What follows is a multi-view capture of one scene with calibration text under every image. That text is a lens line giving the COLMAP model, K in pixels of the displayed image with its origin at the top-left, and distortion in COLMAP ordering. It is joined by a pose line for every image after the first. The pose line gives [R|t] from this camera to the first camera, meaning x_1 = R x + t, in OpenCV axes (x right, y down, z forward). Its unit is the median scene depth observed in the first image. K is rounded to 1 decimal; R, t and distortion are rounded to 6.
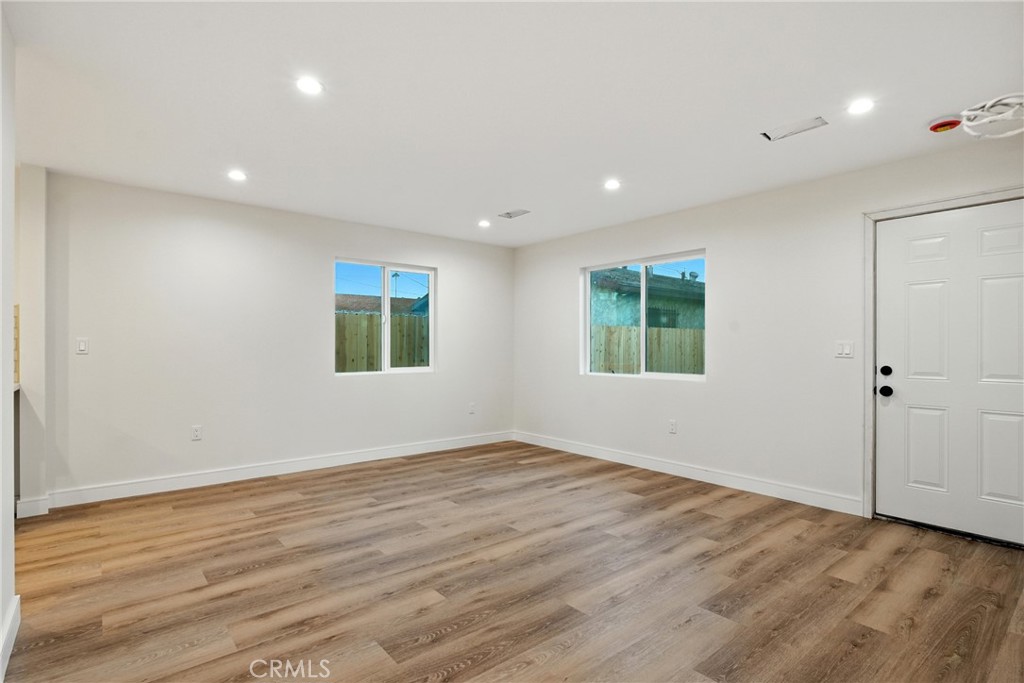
lens RADIAL K [[515.6, 0, 509.3], [0, 515.6, 342.5], [0, 0, 1]] dist [-0.005449, 0.001593]
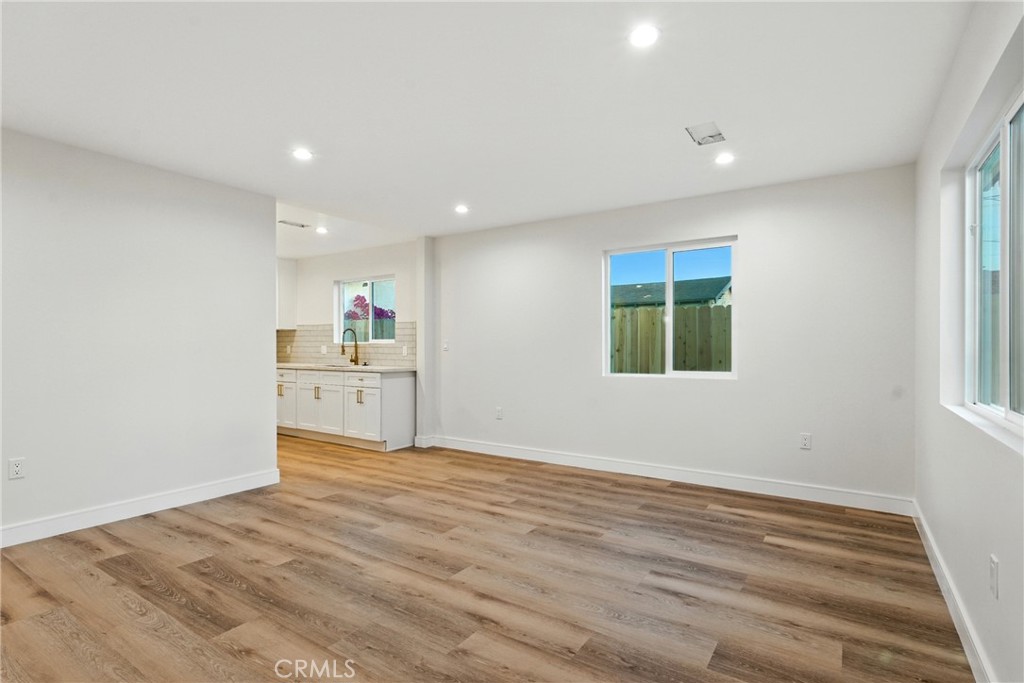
lens RADIAL K [[515.6, 0, 502.8], [0, 515.6, 345.4], [0, 0, 1]] dist [-0.005449, 0.001593]
pose [[0.267590, -0.004686, -0.963521, 0.746988], [0.009276, 0.999954, -0.002287, 0.012609], [0.963488, -0.008326, 0.267622, 0.799616]]
